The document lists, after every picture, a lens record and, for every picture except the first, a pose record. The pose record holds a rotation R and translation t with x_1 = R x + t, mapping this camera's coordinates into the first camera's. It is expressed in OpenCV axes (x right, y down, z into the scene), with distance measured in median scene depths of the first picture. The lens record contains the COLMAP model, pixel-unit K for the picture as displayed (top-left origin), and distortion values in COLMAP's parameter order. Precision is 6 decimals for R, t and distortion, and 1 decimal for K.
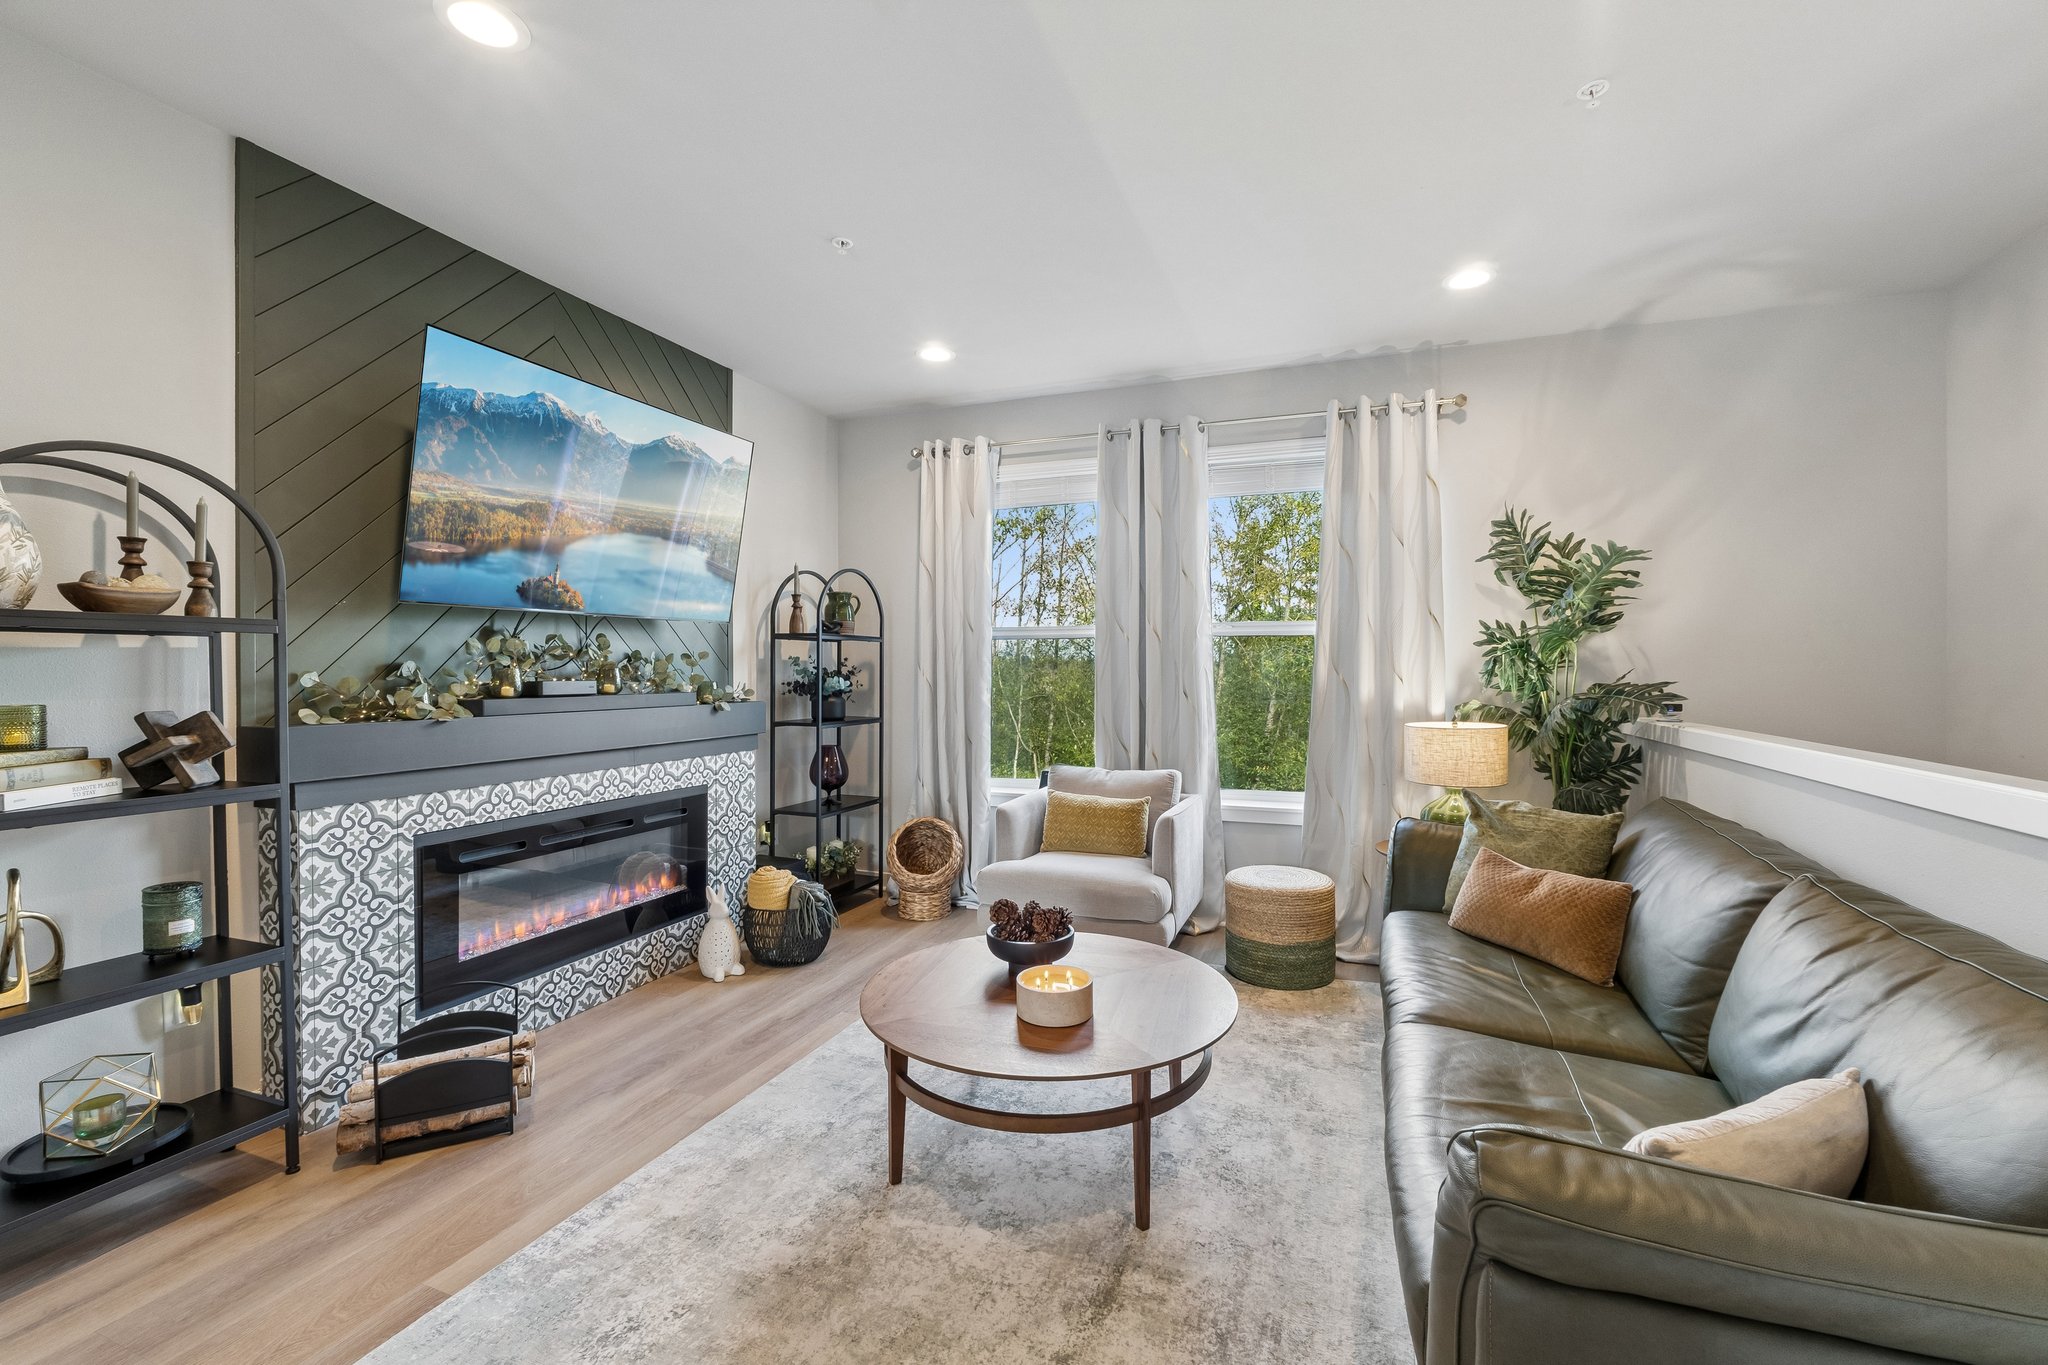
lens RADIAL K [[859.2, 0, 1084.3], [0, 859.2, 686.3], [0, 0, 1]] dist [0.000336, 0.002515]
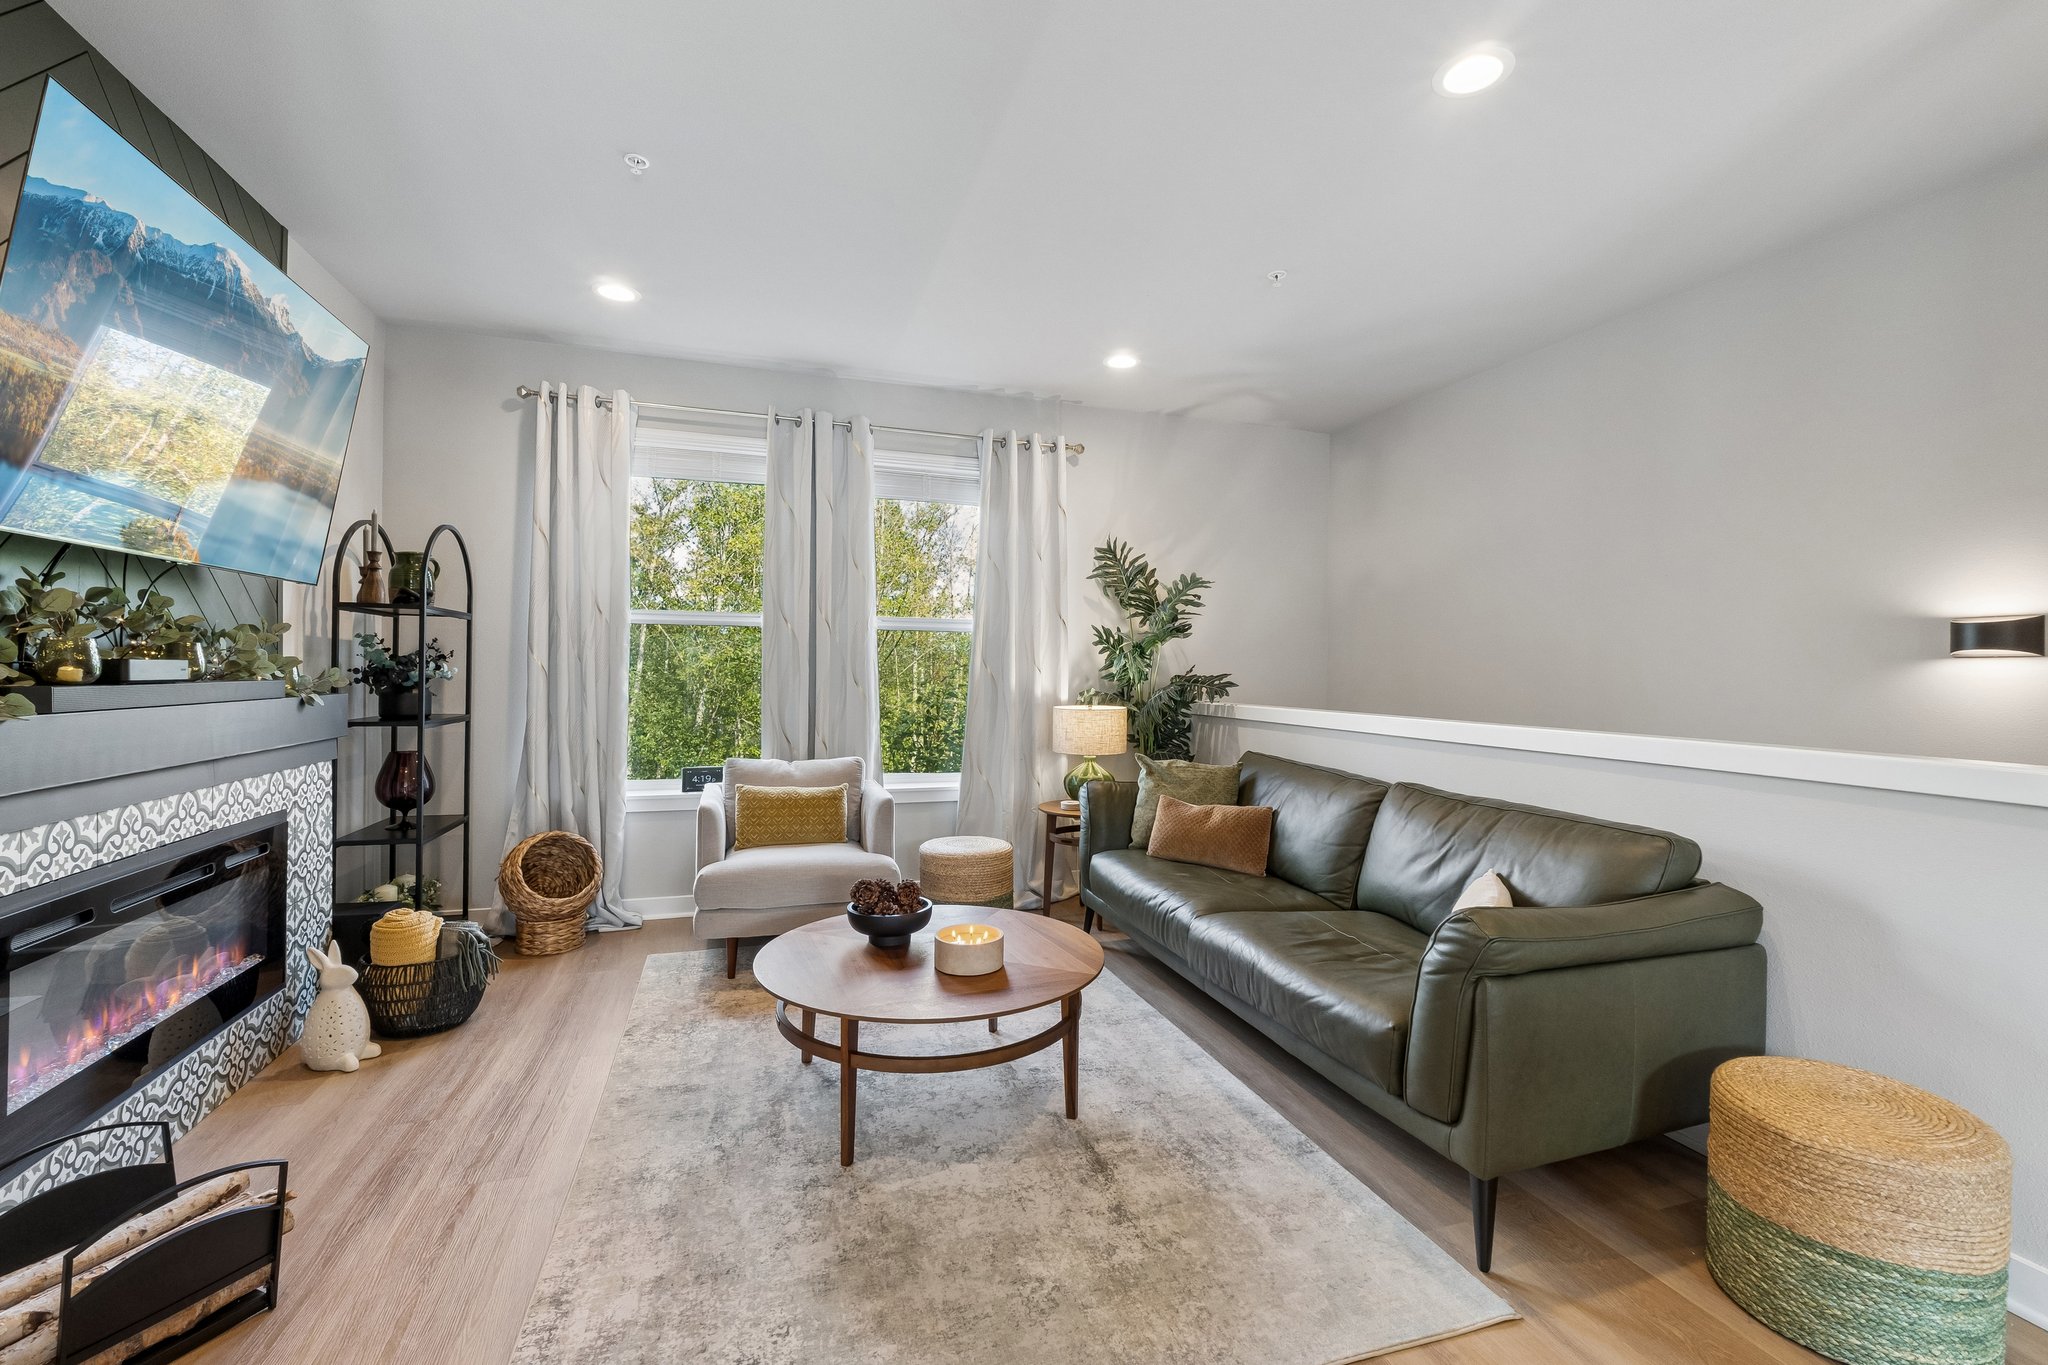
lens RADIAL K [[859.2, 0, 1071.1], [0, 859.2, 689.3], [0, 0, 1]] dist [0.000336, 0.002515]
pose [[0.779175, -0.004766, 0.626788, -0.420286], [0.000327, 0.999974, 0.007198, 0.010396], [-0.626806, -0.005404, 0.779157, 0.037803]]
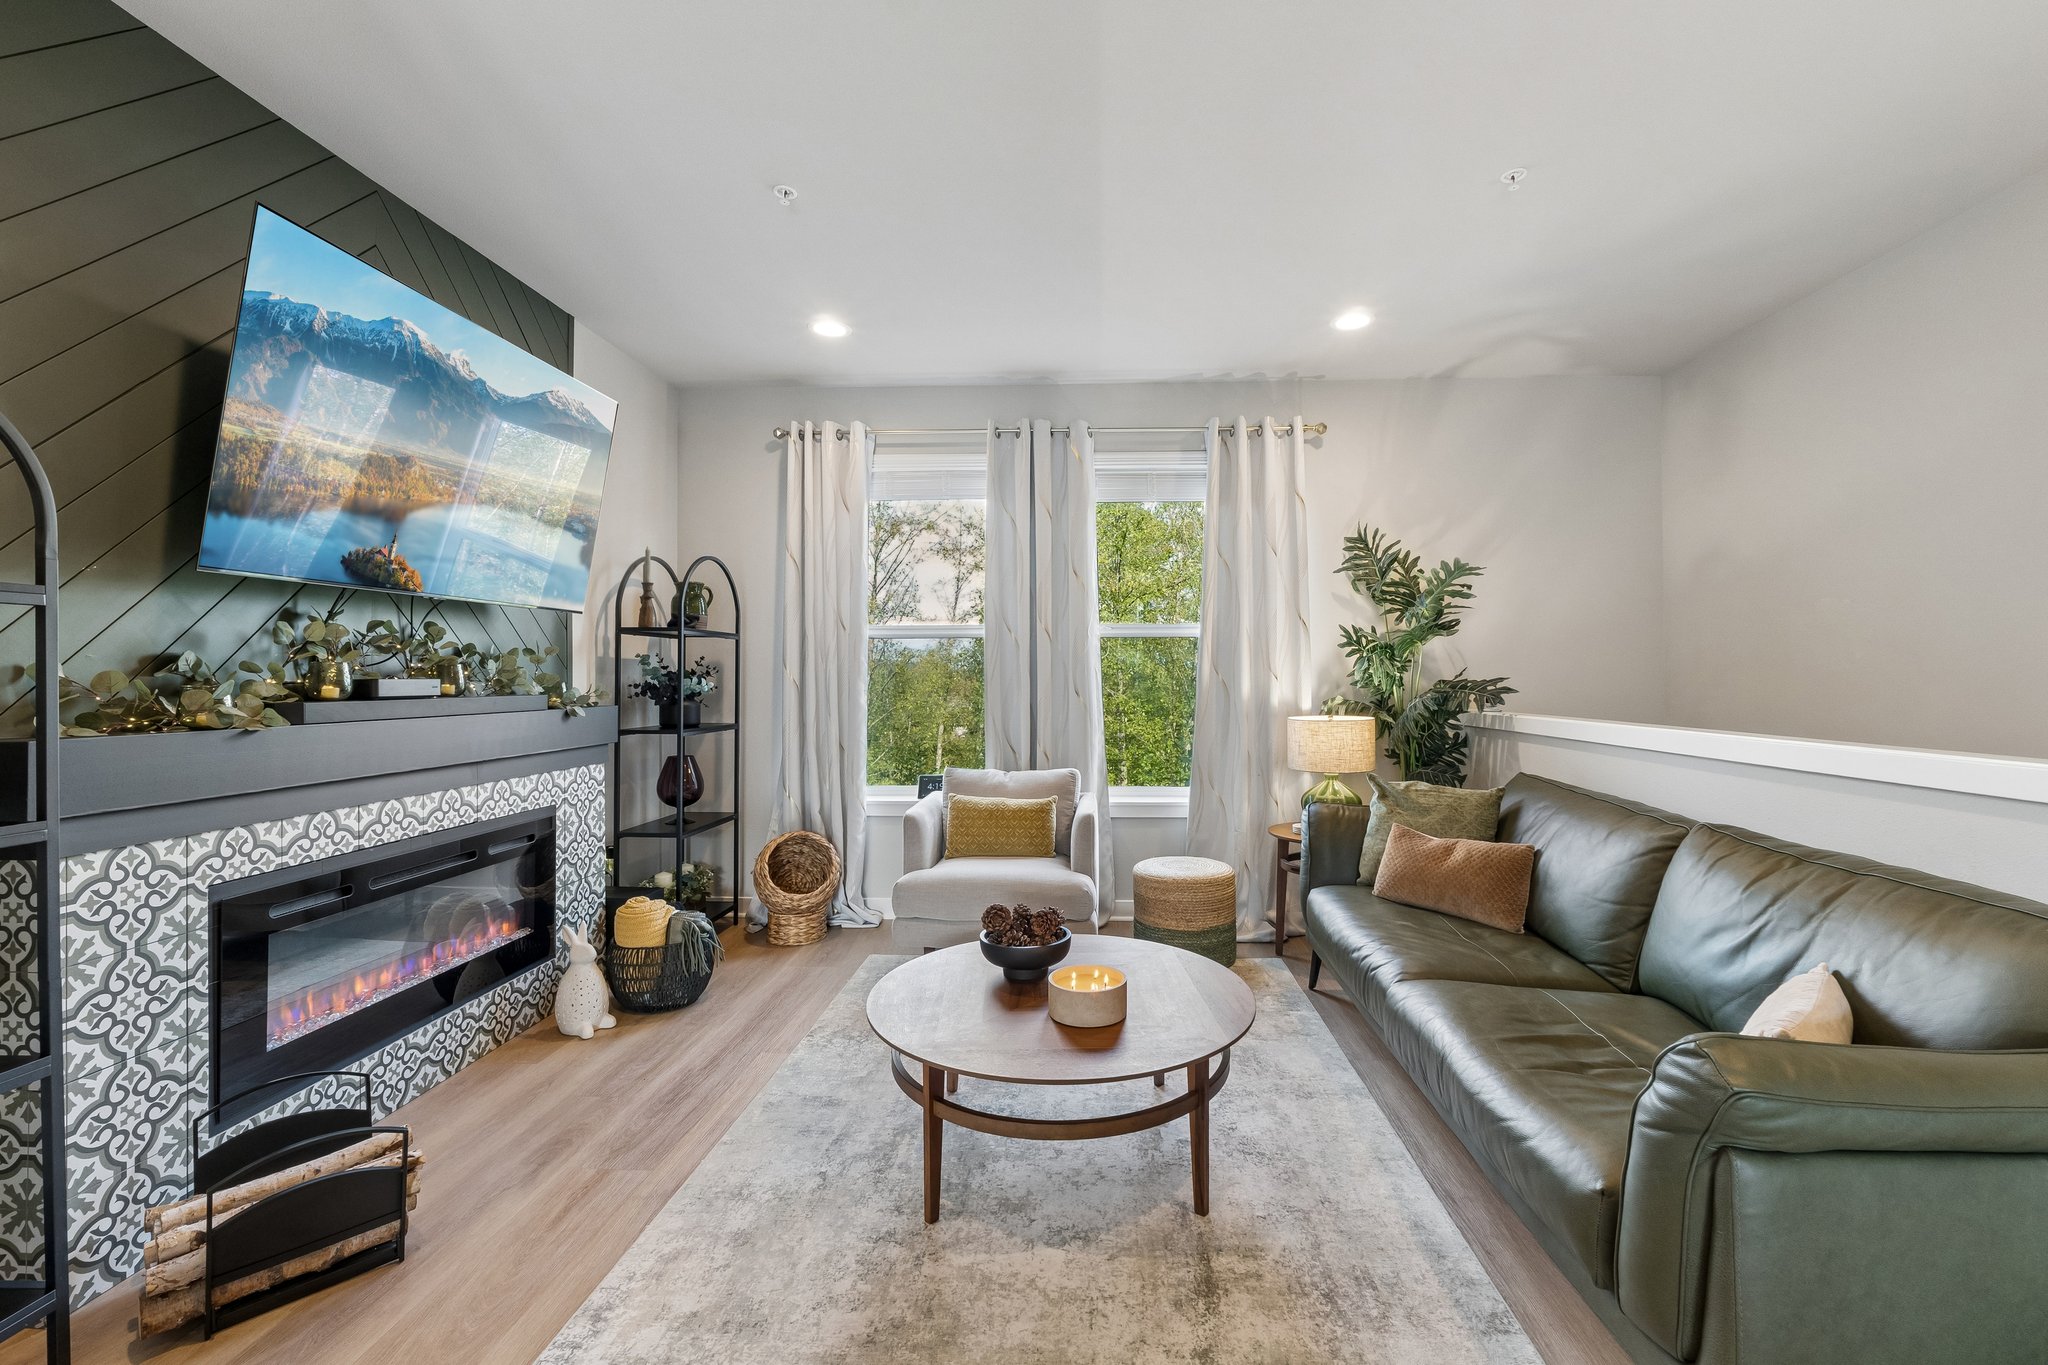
lens RADIAL K [[859.2, 0, 1097.1], [0, 859.2, 679.3], [0, 0, 1]] dist [0.000336, 0.002515]
pose [[0.950248, -0.003623, 0.311472, -0.220619], [0.009054, 0.999831, -0.015994, 0.011111], [-0.311362, 0.018018, 0.950121, 0.042537]]
